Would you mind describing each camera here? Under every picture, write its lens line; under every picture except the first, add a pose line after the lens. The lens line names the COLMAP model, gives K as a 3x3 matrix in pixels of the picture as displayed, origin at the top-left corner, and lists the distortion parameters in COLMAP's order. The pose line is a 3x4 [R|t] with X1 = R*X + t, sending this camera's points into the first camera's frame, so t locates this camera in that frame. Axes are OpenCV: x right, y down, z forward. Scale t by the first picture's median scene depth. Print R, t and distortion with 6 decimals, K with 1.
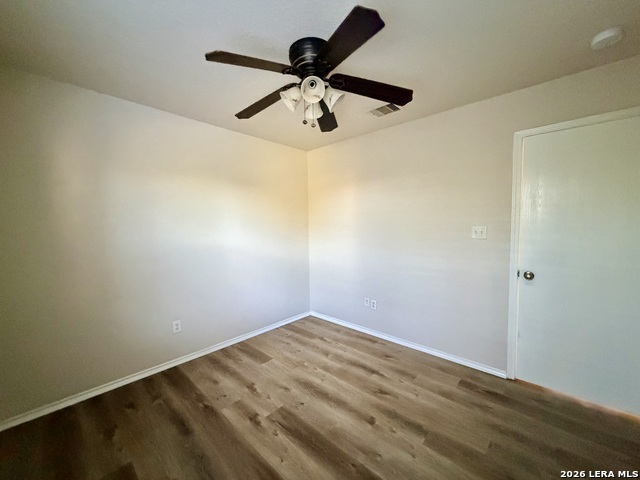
lens RADIAL K [[253.8, 0, 320.9], [0, 253.8, 238.7], [0, 0, 1]] dist [-0.001188, 0.000377]
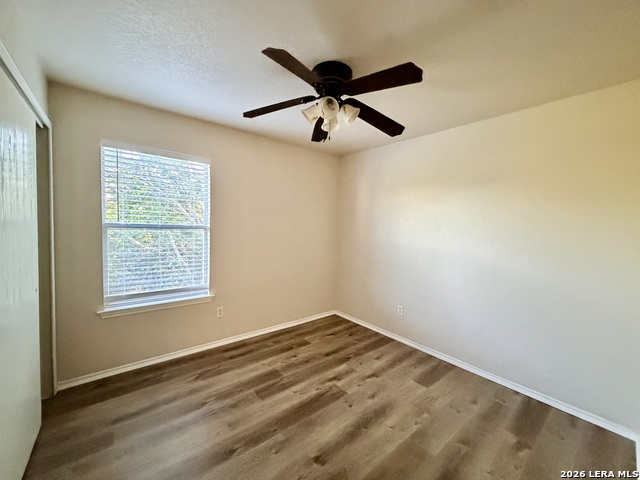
lens RADIAL K [[253.8, 0, 320.2], [0, 253.8, 242.0], [0, 0, 1]] dist [-0.001188, 0.000377]
pose [[-0.121714, 0.074815, -0.989741, 0.787212], [-0.093237, 0.991884, 0.086443, -0.069161], [0.988176, 0.102802, -0.113751, 0.812149]]
